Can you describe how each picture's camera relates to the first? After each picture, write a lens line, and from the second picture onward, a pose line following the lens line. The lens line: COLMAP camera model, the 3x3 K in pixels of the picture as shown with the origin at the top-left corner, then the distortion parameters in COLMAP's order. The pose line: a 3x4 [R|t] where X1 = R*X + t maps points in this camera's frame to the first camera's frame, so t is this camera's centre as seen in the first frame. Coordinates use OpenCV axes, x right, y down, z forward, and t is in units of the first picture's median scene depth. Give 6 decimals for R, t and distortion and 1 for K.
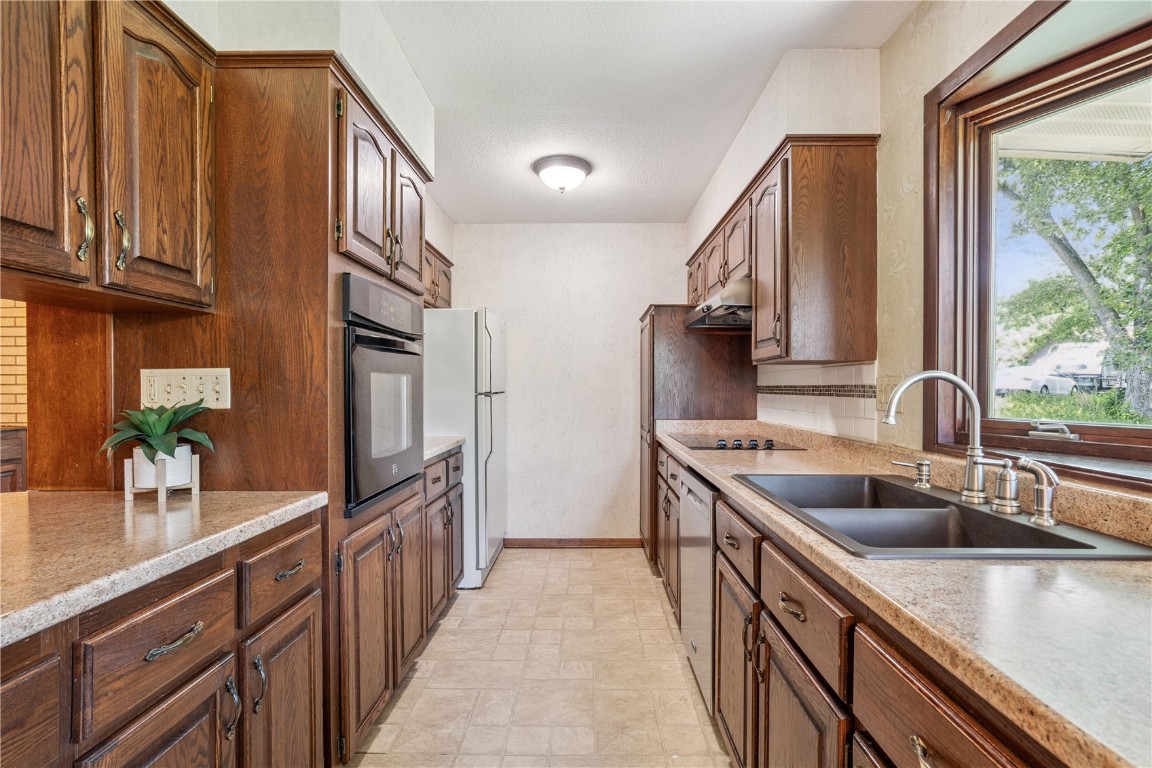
lens RADIAL K [[543.0, 0, 583.6], [0, 543.0, 391.1], [0, 0, 1]] dist [-0.001609, 0.000444]
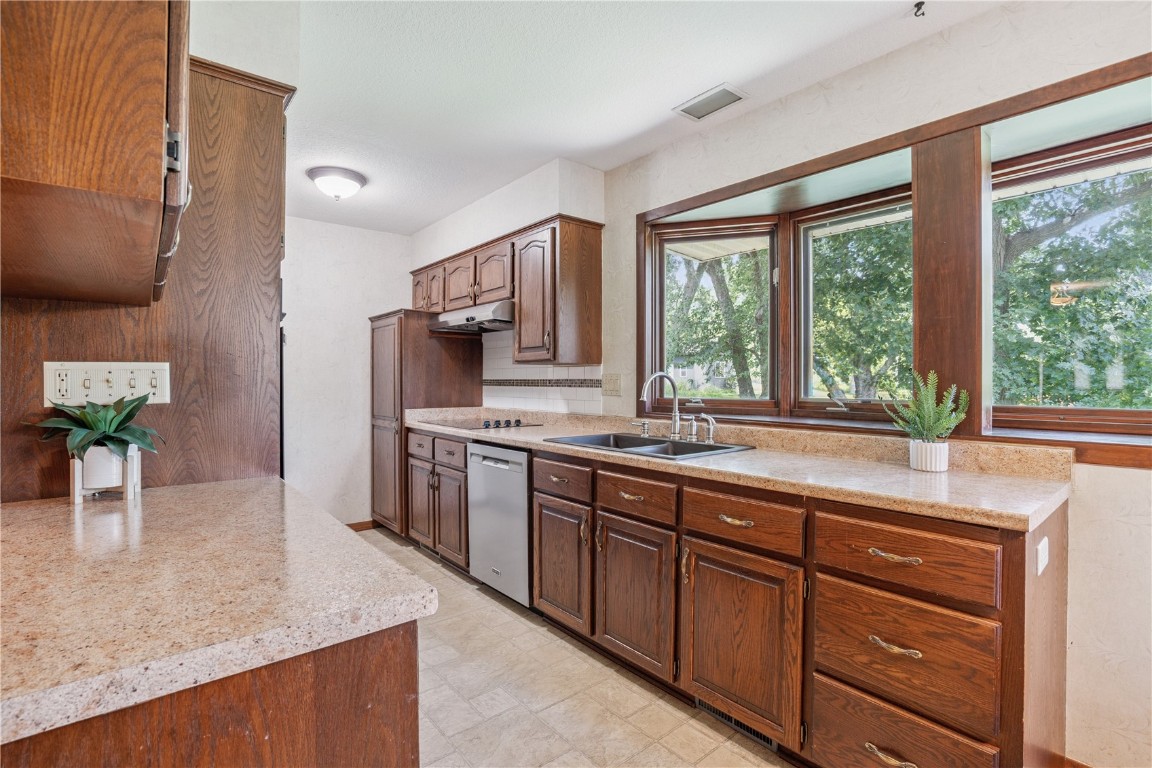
lens RADIAL K [[538.9, 0, 581.6], [0, 538.9, 380.9], [0, 0, 1]] dist [-0.031906, 0.001020]
pose [[0.762670, -0.002268, 0.646784, -0.625252], [0.006510, 0.999970, -0.004169, 0.000452], [-0.646755, 0.007390, 0.762662, -0.203755]]
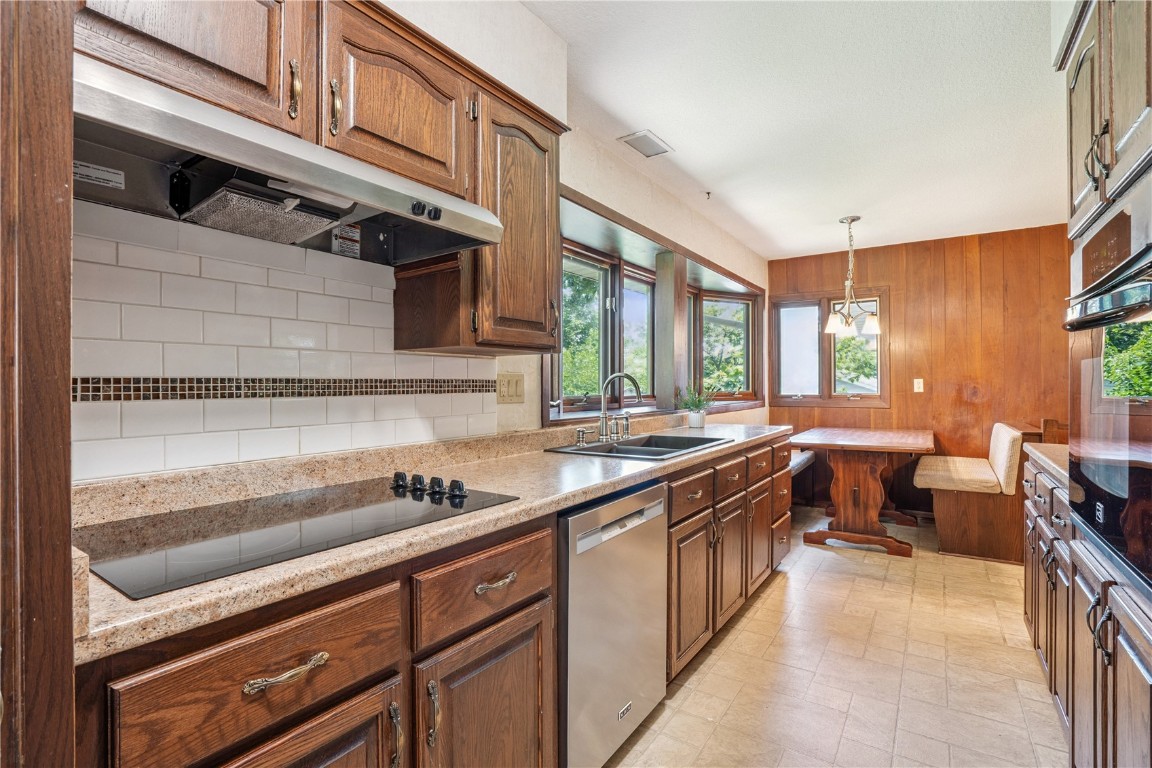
lens RADIAL K [[538.9, 0, 581.6], [0, 538.9, 380.9], [0, 0, 1]] dist [-0.031906, 0.001020]
pose [[-0.833514, 0.004112, 0.552483, -0.214017], [0.005775, 0.999983, 0.001270, -0.010974], [-0.552468, 0.004249, -0.833523, 2.096539]]
